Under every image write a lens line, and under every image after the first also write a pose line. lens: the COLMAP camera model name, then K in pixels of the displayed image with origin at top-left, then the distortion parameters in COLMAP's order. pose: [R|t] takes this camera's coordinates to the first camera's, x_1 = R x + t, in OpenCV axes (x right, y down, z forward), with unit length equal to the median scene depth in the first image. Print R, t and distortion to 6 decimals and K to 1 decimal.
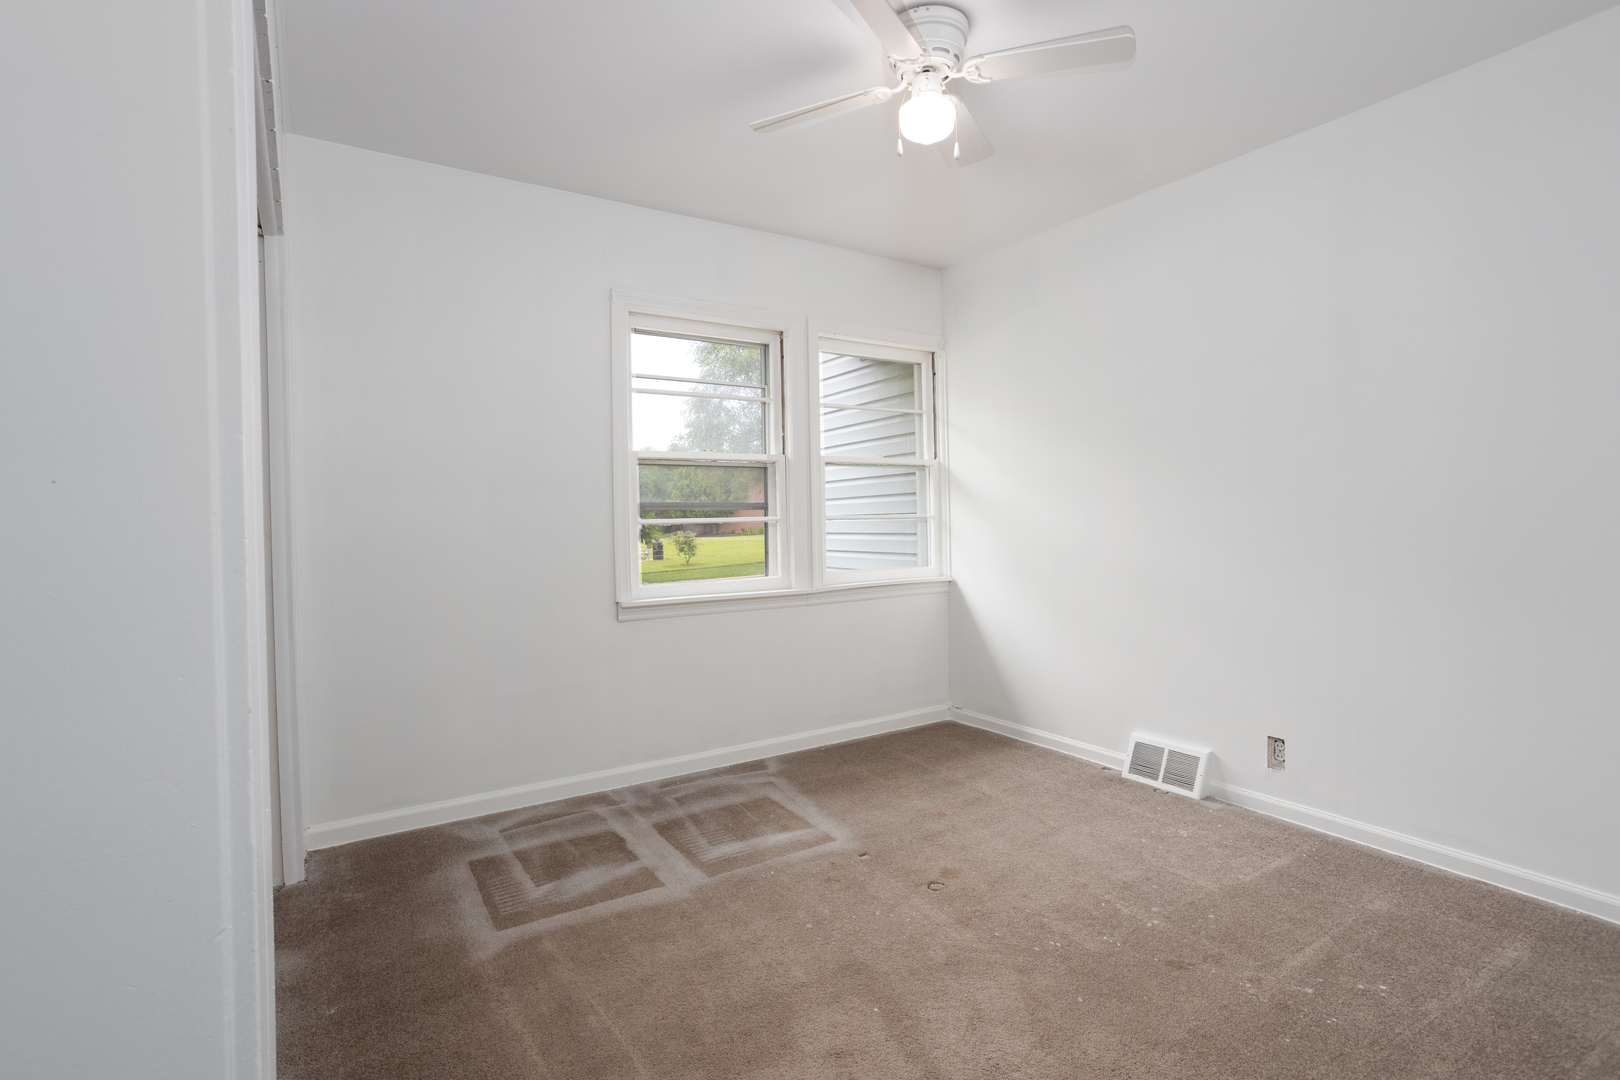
lens RADIAL K [[780.8, 0, 810.0], [0, 780.8, 540.0], [0, 0, 1]] dist [-0.000081, 0.000178]
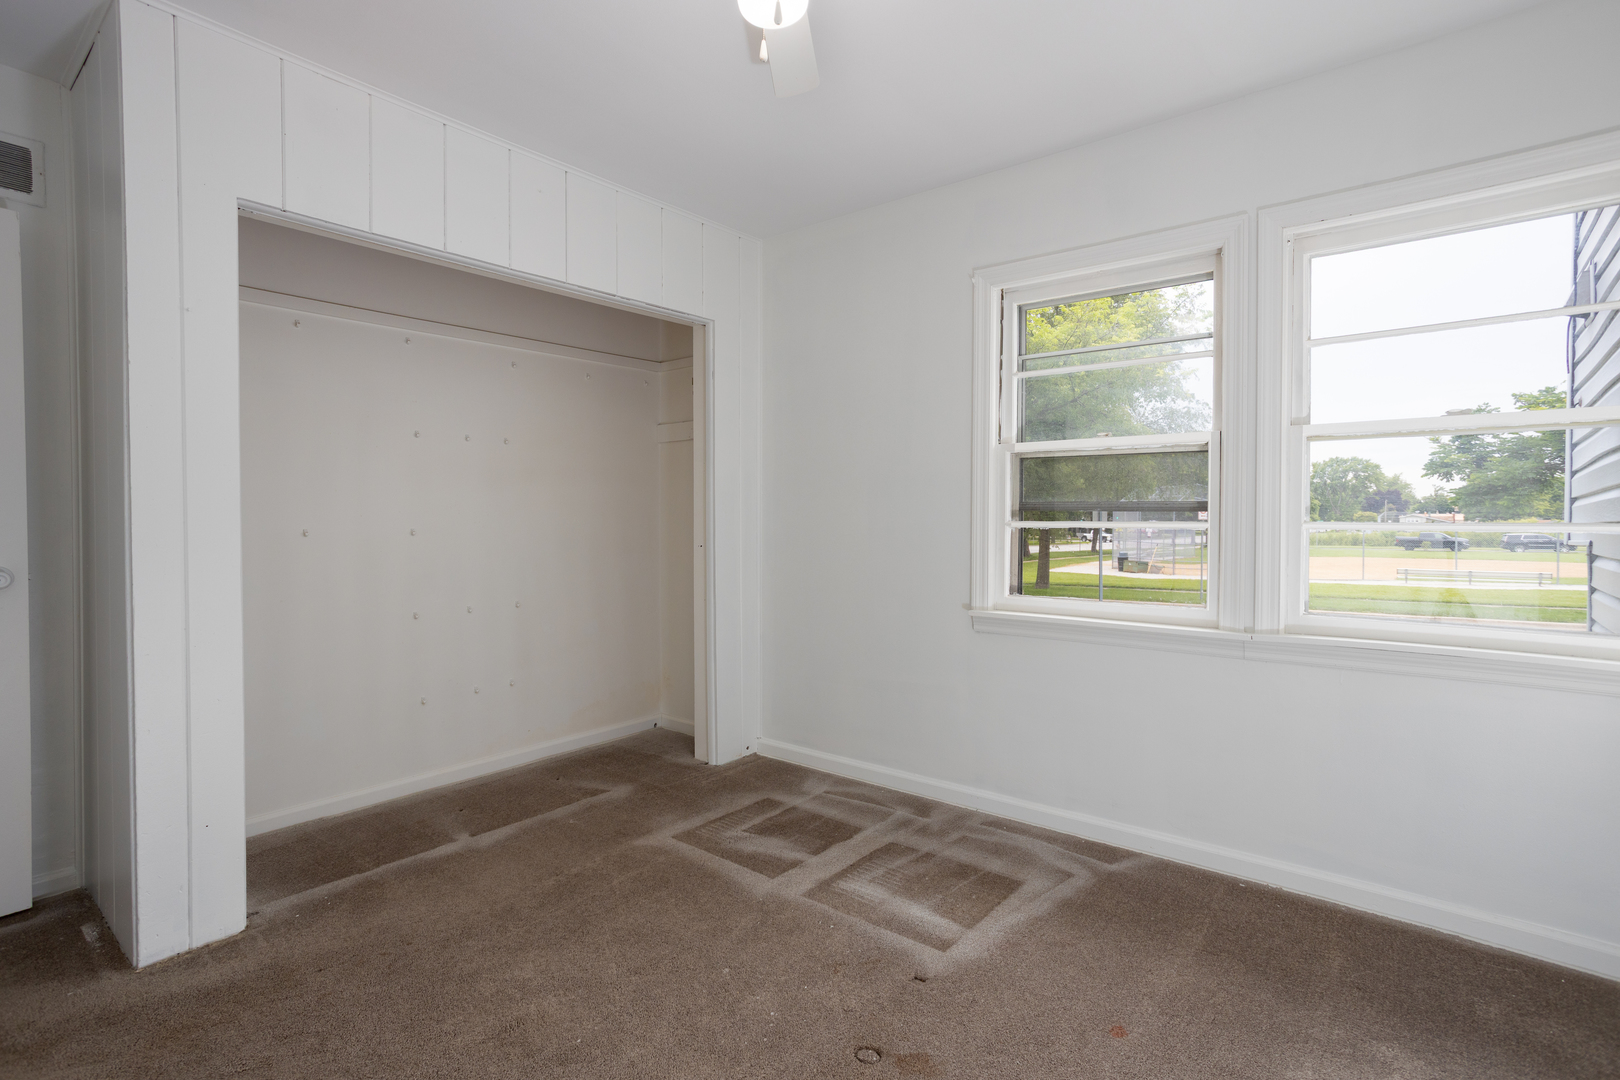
lens RADIAL K [[780.8, 0, 810.0], [0, 780.8, 540.0], [0, 0, 1]] dist [-0.000081, 0.000178]
pose [[0.299012, 0.036639, -0.953546, 0.679413], [-0.028366, 0.999162, 0.029496, -0.031119], [0.953828, 0.018229, 0.299801, 0.623051]]
